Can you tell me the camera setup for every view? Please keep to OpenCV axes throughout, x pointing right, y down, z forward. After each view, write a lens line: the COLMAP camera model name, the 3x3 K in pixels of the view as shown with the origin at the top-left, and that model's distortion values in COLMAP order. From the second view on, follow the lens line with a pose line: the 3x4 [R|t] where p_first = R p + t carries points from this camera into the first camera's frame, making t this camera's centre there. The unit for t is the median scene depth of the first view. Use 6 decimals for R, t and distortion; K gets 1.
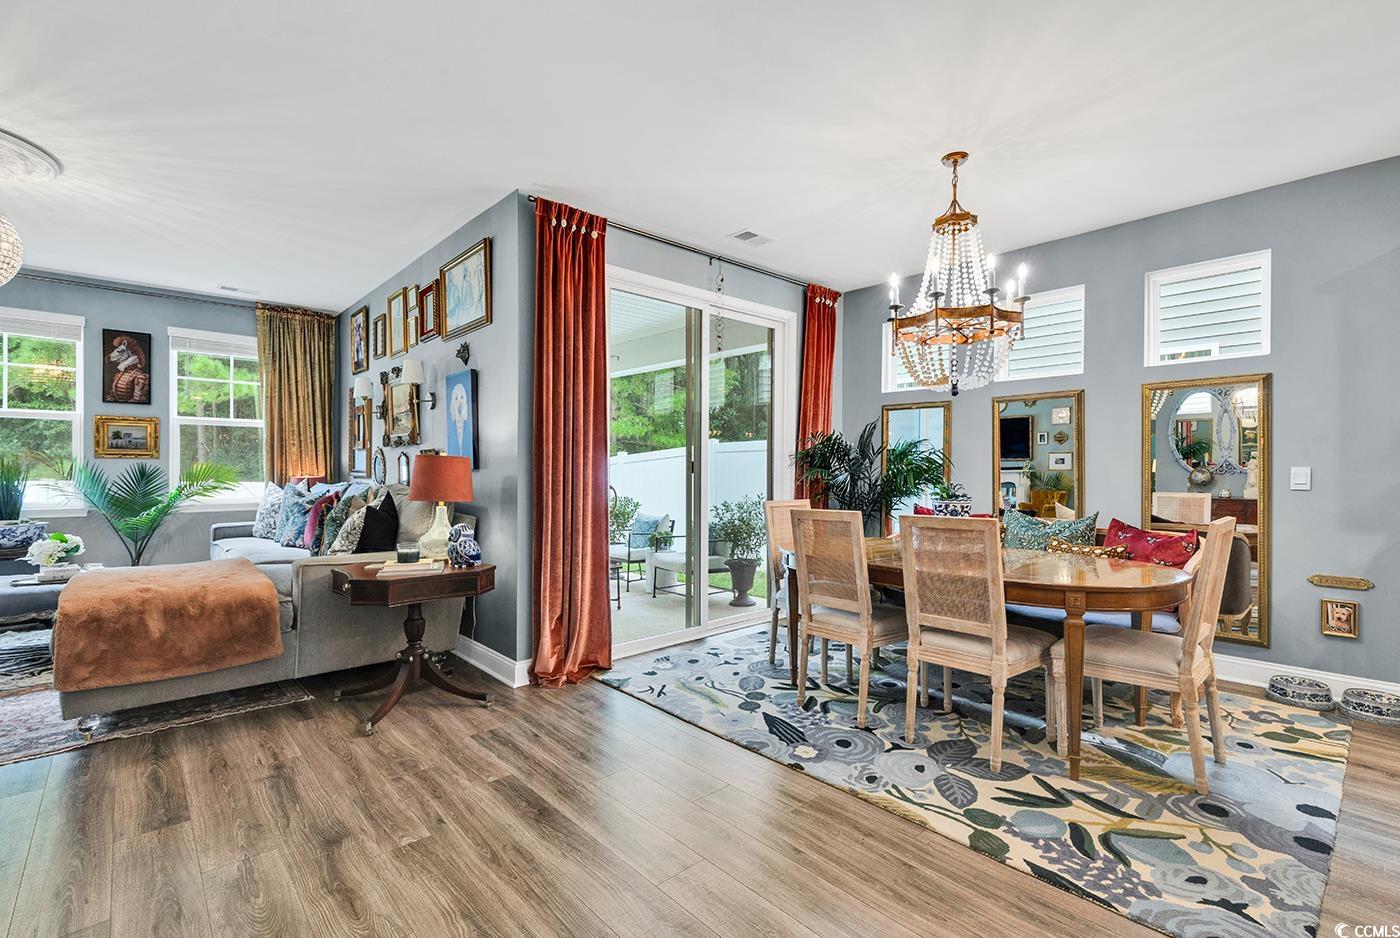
lens RADIAL K [[628.9, 0, 701.7], [0, 628.9, 471.2], [0, 0, 1]] dist [0.005103, 0.000562]
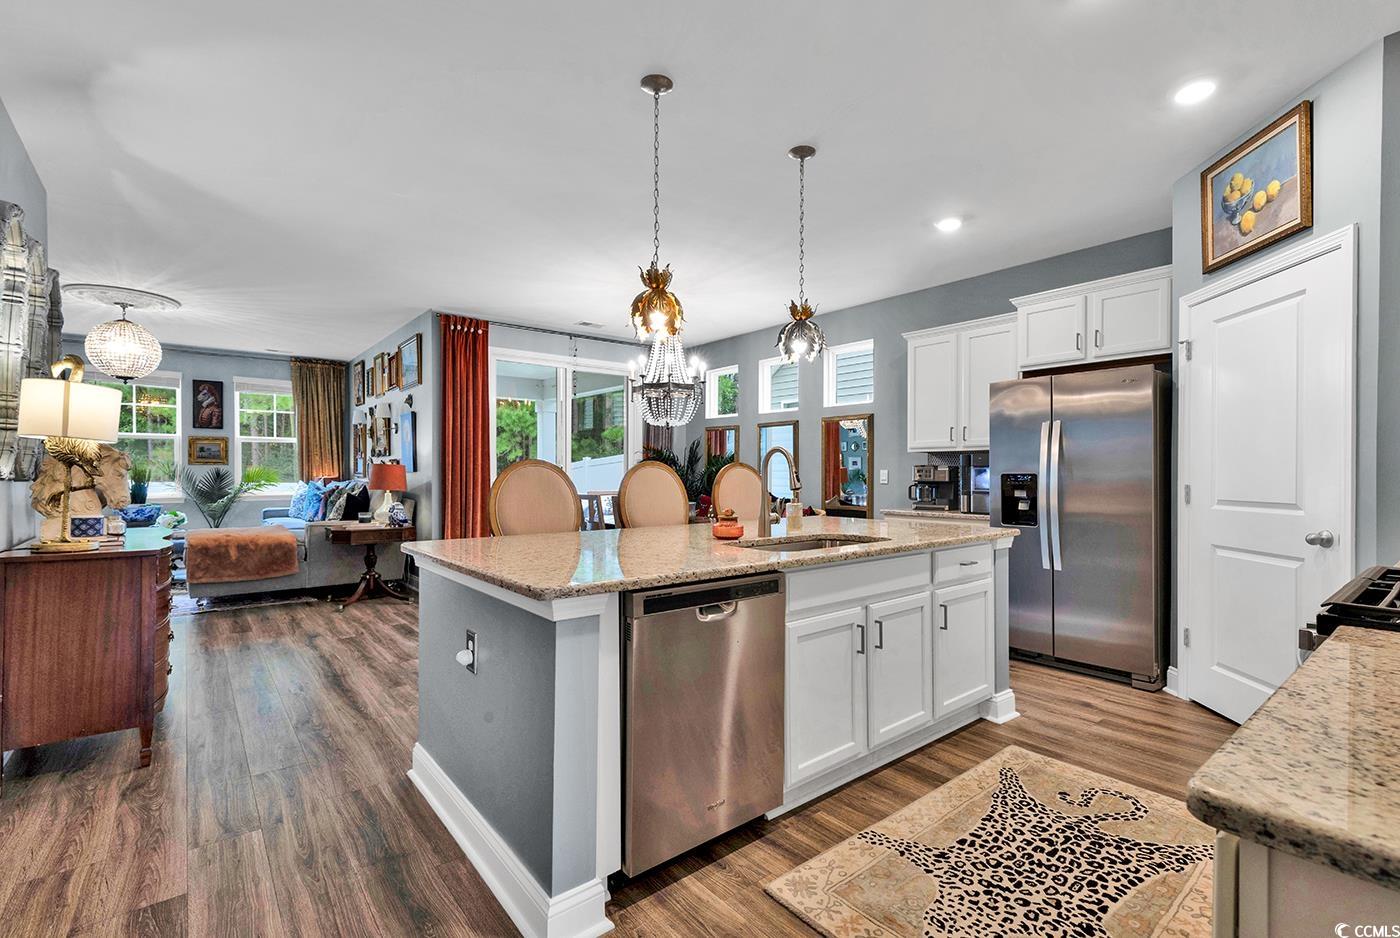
lens RADIAL K [[635.2, 0, 703.3], [0, 635.2, 476.6], [0, 0, 1]] dist [0.004313, 0.000123]
pose [[0.998410, -0.000902, -0.056354, 0.511222], [0.001181, 0.999987, 0.004917, 0.002250], [0.056349, -0.004975, 0.998399, -0.648500]]
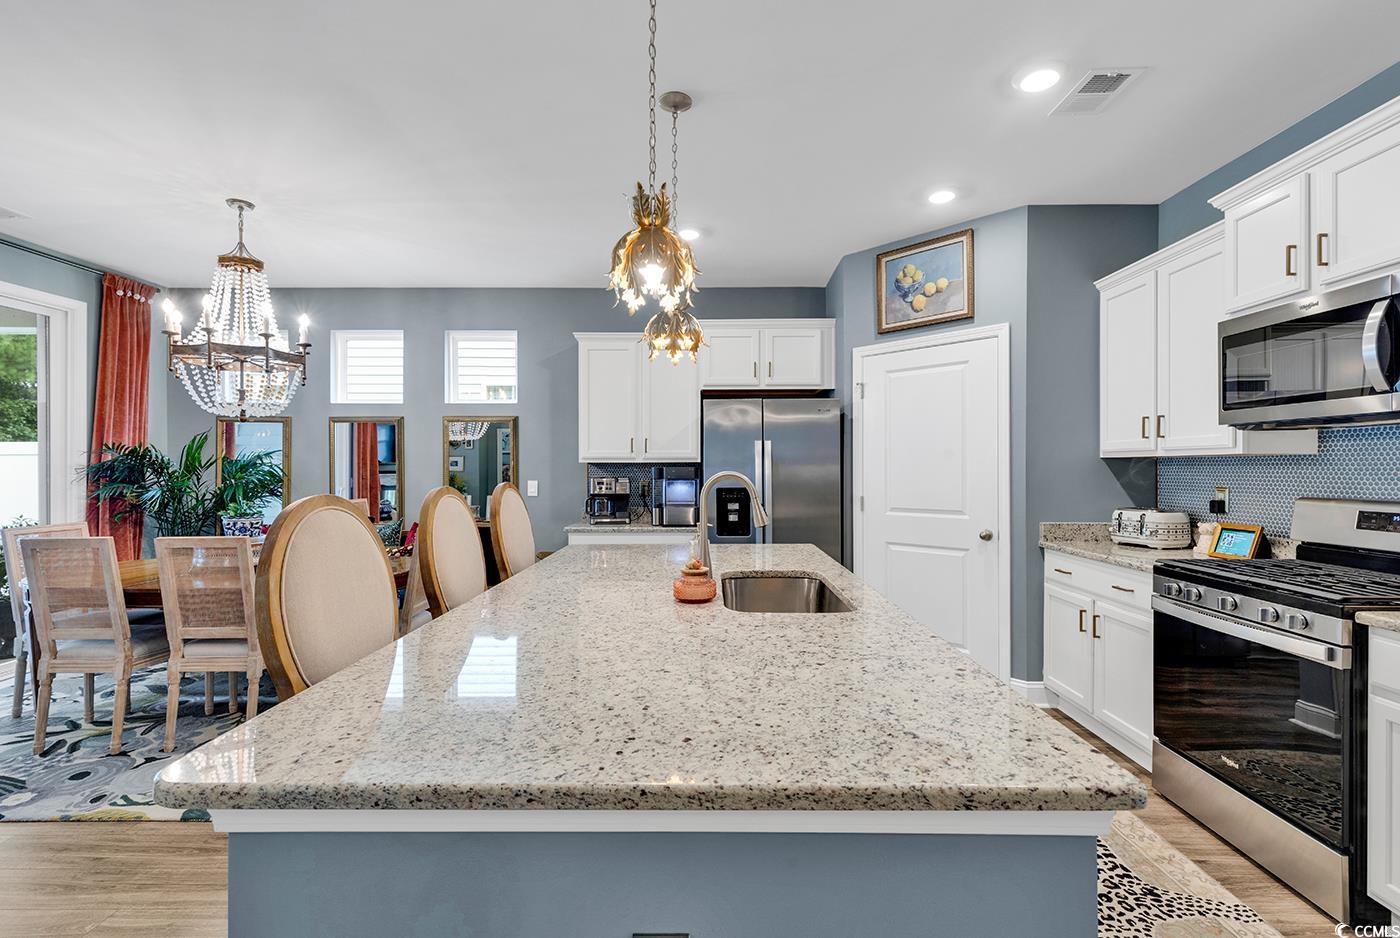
lens RADIAL K [[628.9, 0, 701.7], [0, 628.9, 471.2], [0, 0, 1]] dist [0.005103, 0.000562]
pose [[0.681484, -0.007261, 0.731797, 0.121826], [0.003416, 0.999971, 0.006741, -0.033457], [-0.731825, -0.002094, 0.681489, -0.277991]]
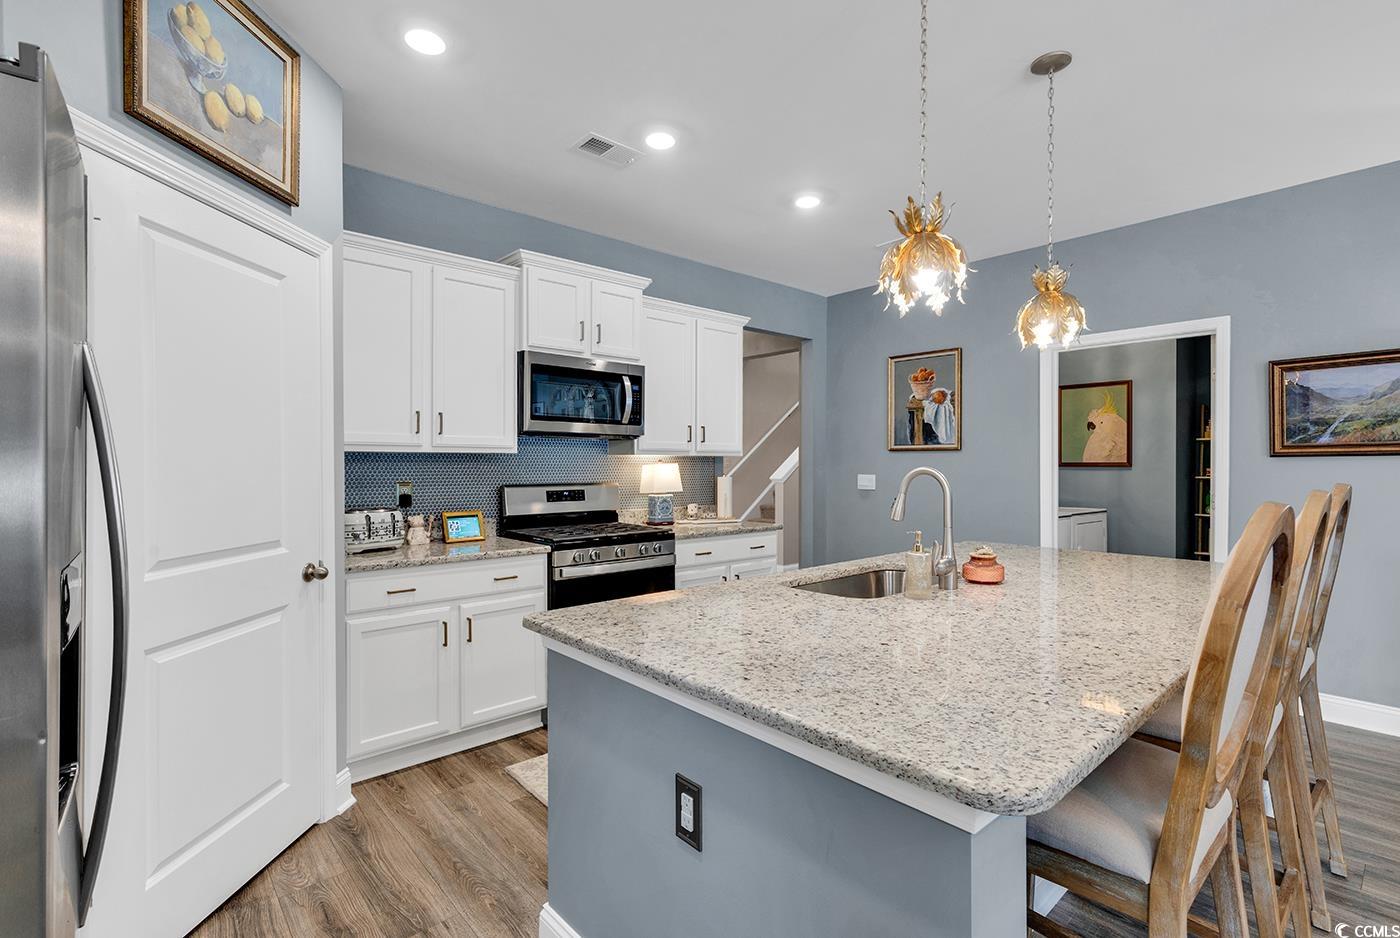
lens RADIAL K [[647.7, 0, 700.0], [0, 647.7, 469.0], [0, 0, 1]] dist [-0.000312, -0.000131]
pose [[-0.999824, -0.001328, 0.018711, 0.748161], [-0.001196, 0.999975, 0.007028, -0.030138], [-0.018719, 0.007004, -0.999800, 0.666273]]
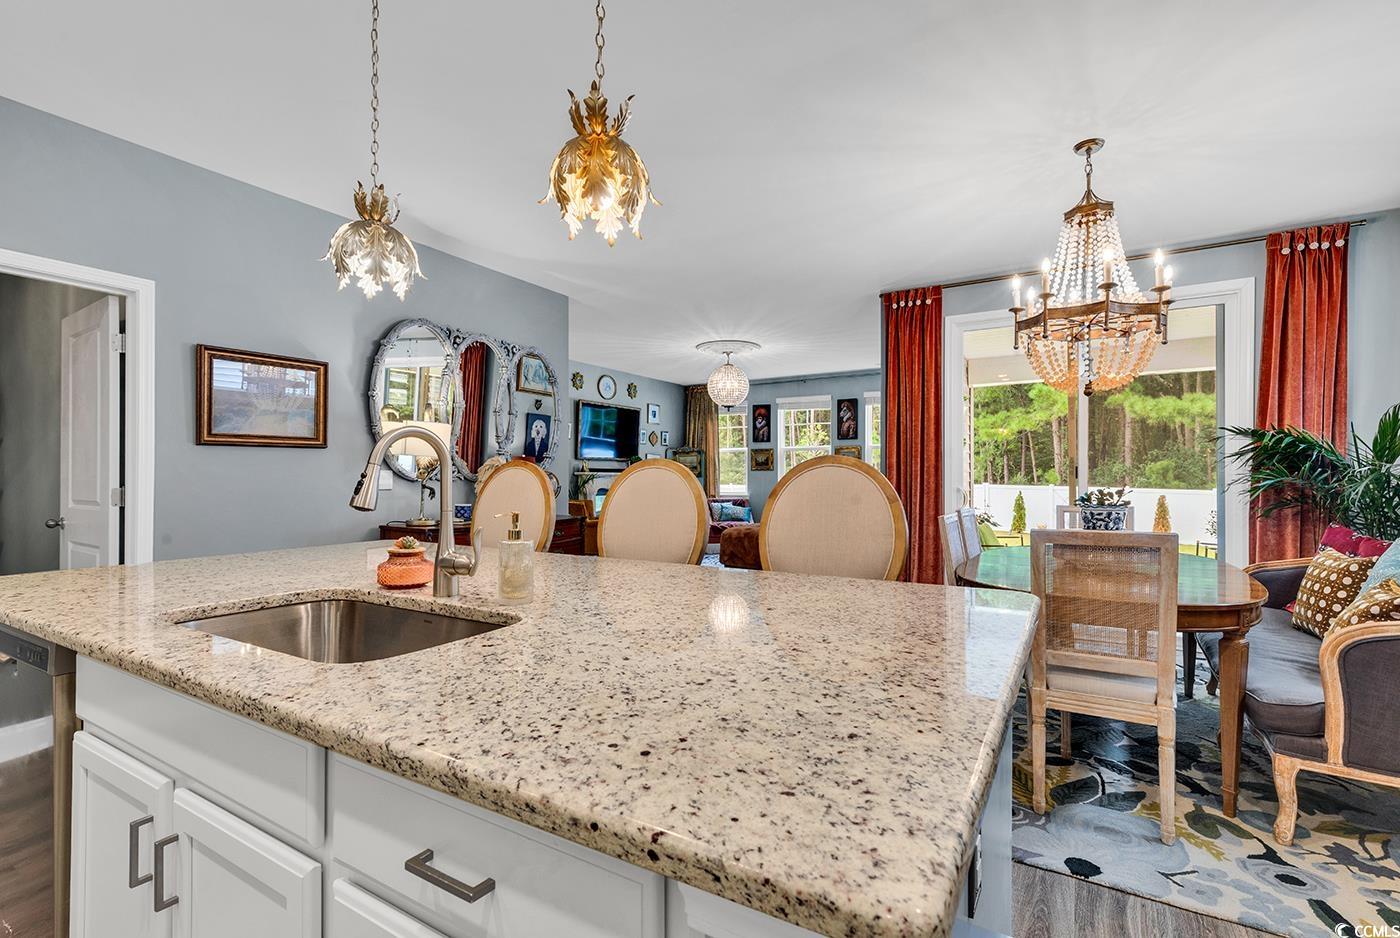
lens RADIAL K [[628.9, 0, 701.7], [0, 628.9, 471.2], [0, 0, 1]] dist [0.005103, 0.000562]
pose [[0.284836, -0.010385, -0.958520, 0.970485], [-0.000347, 0.999940, -0.010937, 0.003372], [0.958576, 0.003448, 0.284816, 0.146537]]
